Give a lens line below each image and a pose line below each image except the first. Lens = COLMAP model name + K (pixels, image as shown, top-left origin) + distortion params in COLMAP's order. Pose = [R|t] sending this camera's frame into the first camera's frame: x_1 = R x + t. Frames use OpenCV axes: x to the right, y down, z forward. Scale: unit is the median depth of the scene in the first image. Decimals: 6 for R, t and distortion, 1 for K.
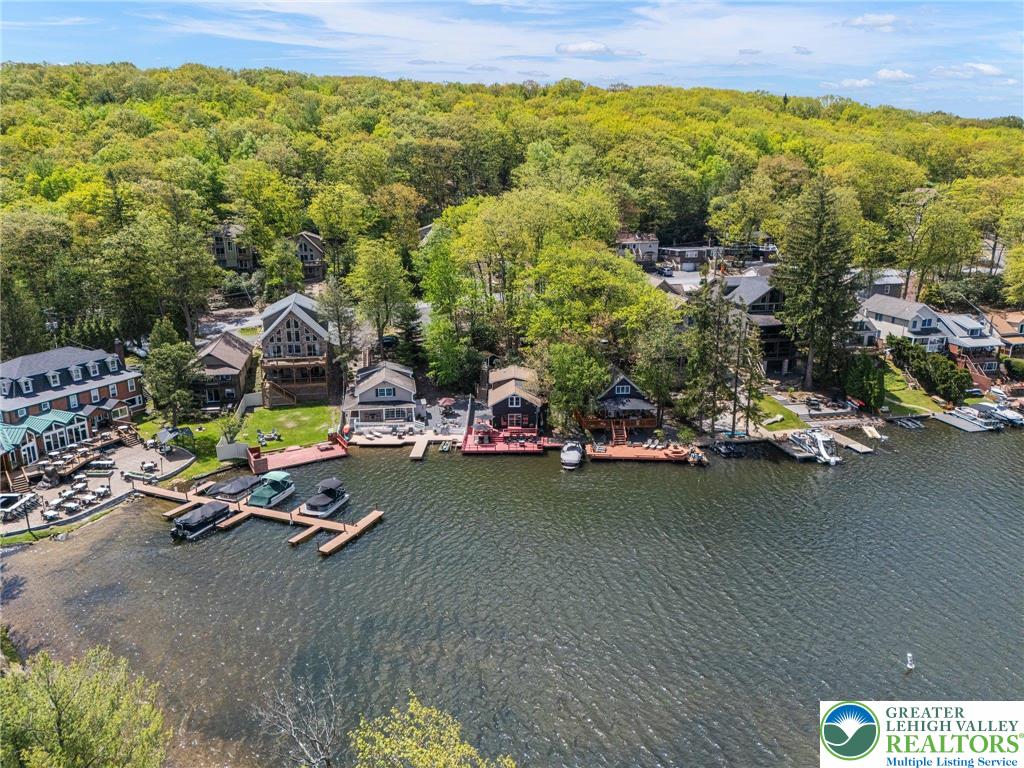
lens RADIAL K [[750.3, 0, 511.4], [0, 750.3, 366.0], [0, 0, 1]] dist [0.078230, -0.084694]
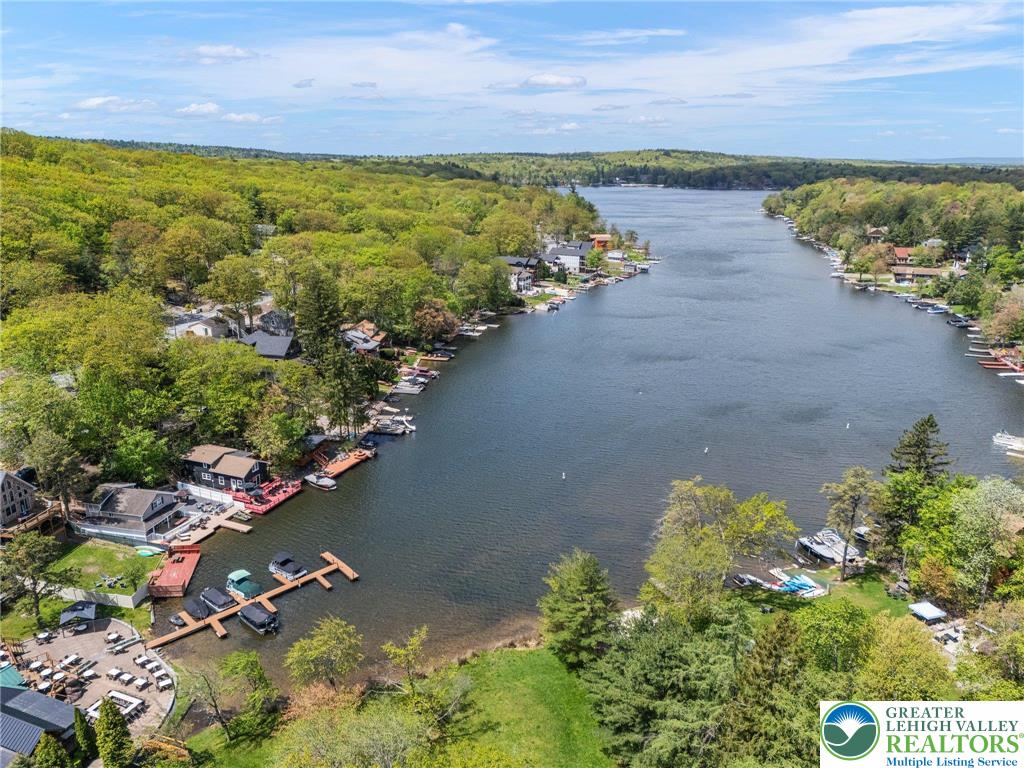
lens RADIAL K [[750.3, 0, 511.4], [0, 750.3, 366.0], [0, 0, 1]] dist [0.078230, -0.084694]
pose [[0.379074, -0.243860, 0.892656, -0.994985], [0.214283, 0.961565, 0.171687, -0.262481], [-0.900214, 0.126199, 0.416759, 0.005067]]
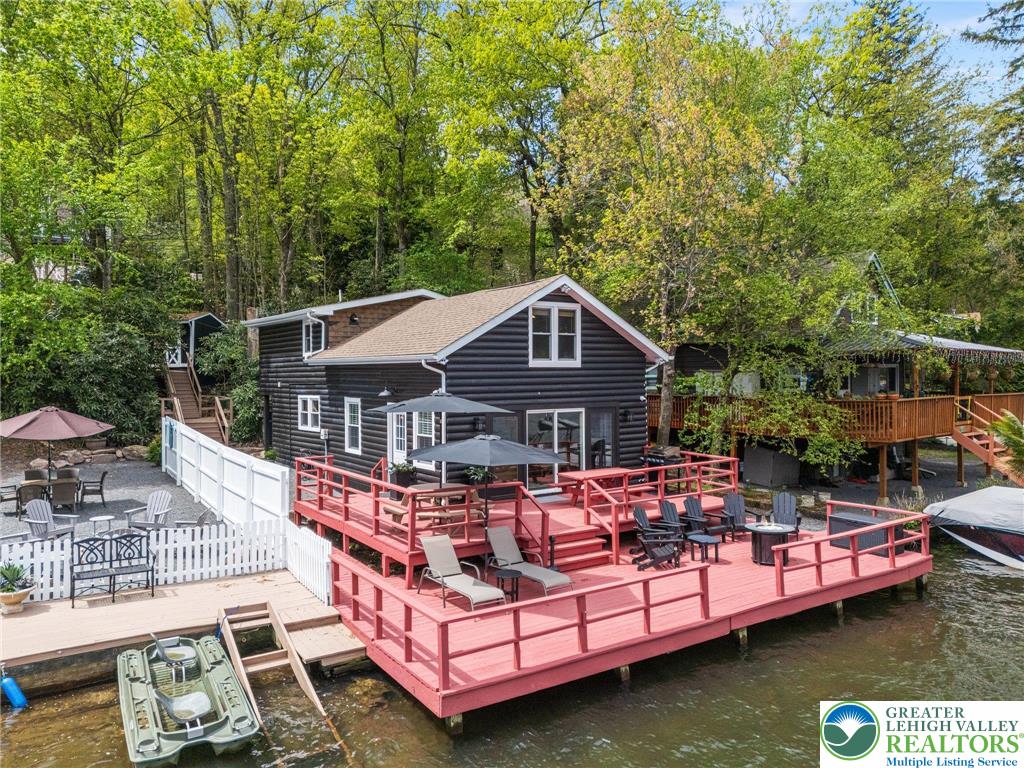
lens RADIAL K [[741.0, 0, 512.0], [0, 741.0, 384.0], [0, 0, 1]] dist [0.090472, -0.103625]
pose [[0.826449, -0.008416, 0.562949, -0.104011], [0.137908, 0.972454, -0.187920, 0.091110], [-0.545861, 0.232942, 0.804844, 0.877912]]
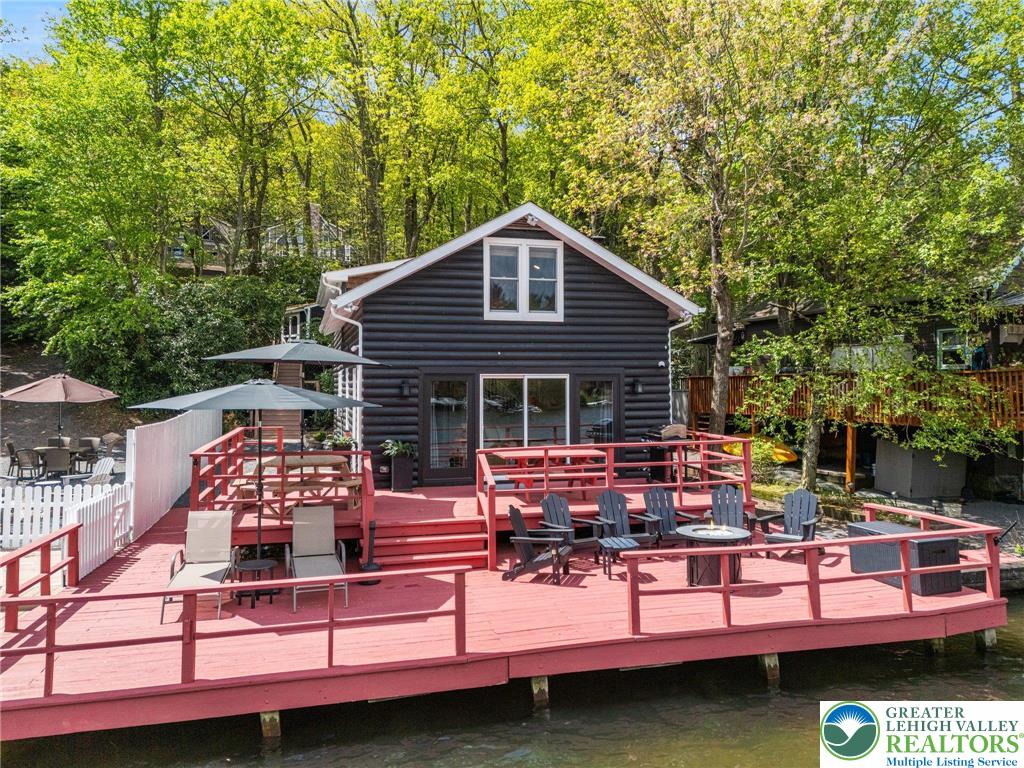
lens RADIAL K [[750.3, 0, 511.4], [0, 750.3, 366.0], [0, 0, 1]] dist [0.078230, -0.084694]
pose [[0.967144, 0.008027, 0.254102, -0.034157], [0.060018, 0.964040, -0.258892, 0.100280], [-0.247043, 0.265637, 0.931884, 0.884050]]
